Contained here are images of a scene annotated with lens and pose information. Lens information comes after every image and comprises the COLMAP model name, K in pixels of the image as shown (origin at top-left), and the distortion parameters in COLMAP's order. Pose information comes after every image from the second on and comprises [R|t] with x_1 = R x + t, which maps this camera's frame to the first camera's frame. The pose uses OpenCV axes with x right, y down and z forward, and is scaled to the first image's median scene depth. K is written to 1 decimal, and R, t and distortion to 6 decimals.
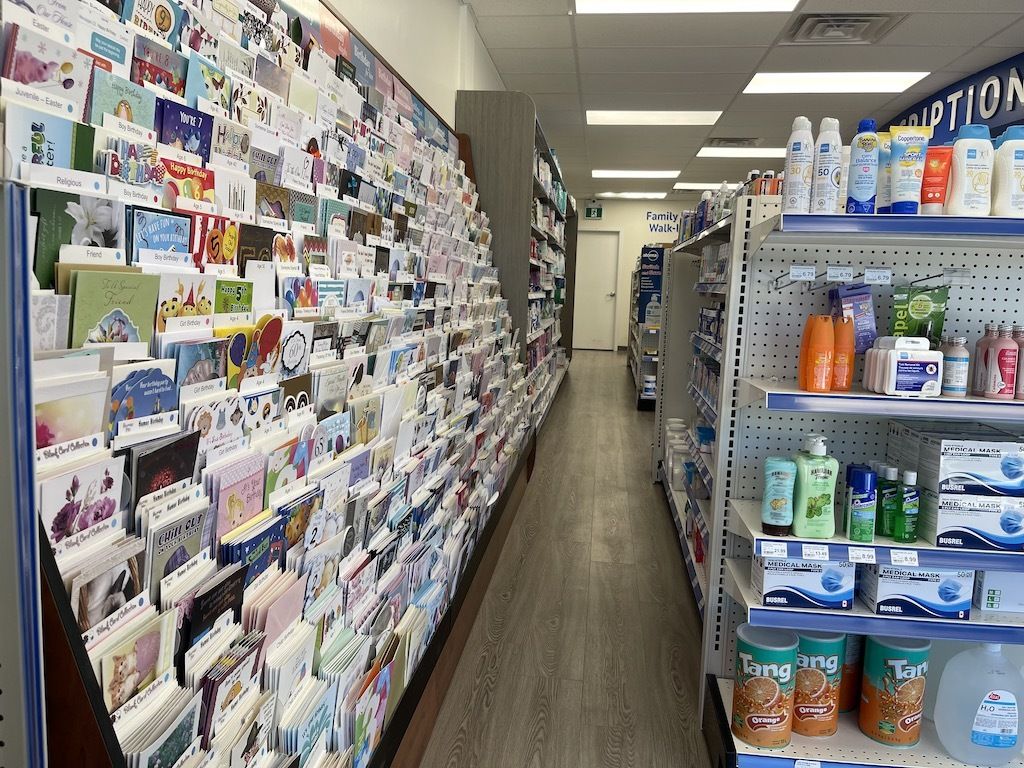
lens RADIAL K [[818.8, 0, 512.0], [0, 818.8, 384.0], [0, 0, 1]] dist [0.078172, -0.128534]
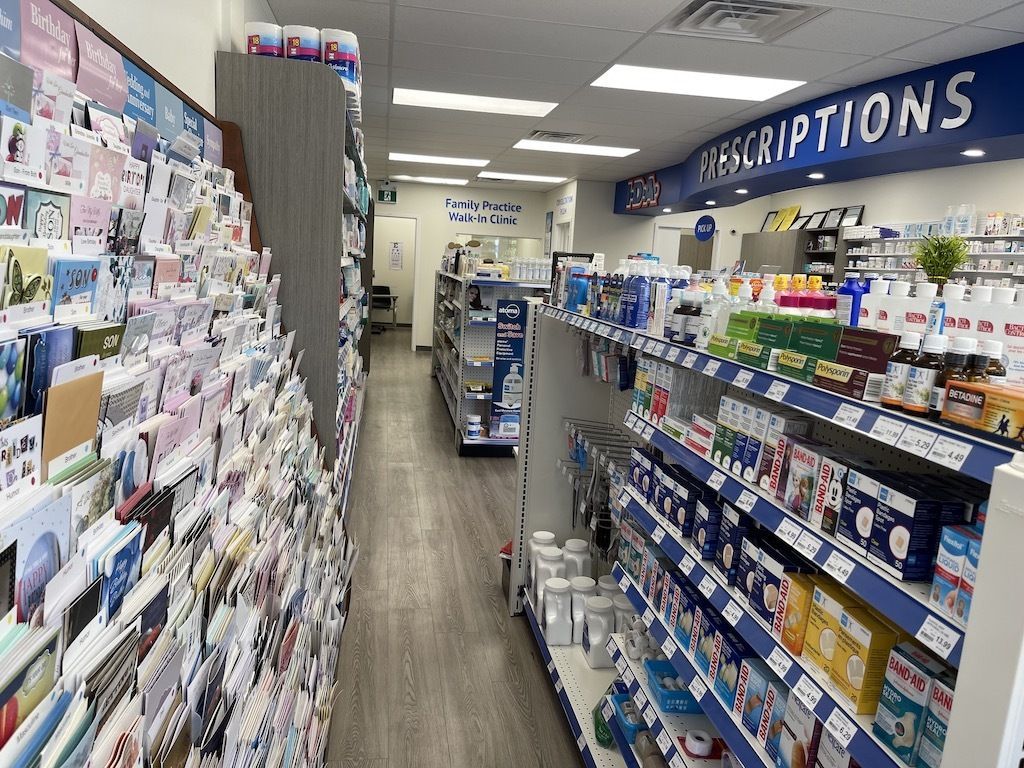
lens RADIAL K [[781.9, 0, 512.0], [0, 781.9, 384.0], [0, 0, 1]] dist [0.021814, -0.002050]
pose [[0.961340, -0.019545, 0.274671, -0.017512], [0.003809, 0.998326, 0.057708, -0.118100], [-0.275339, -0.054431, 0.959805, 0.300100]]
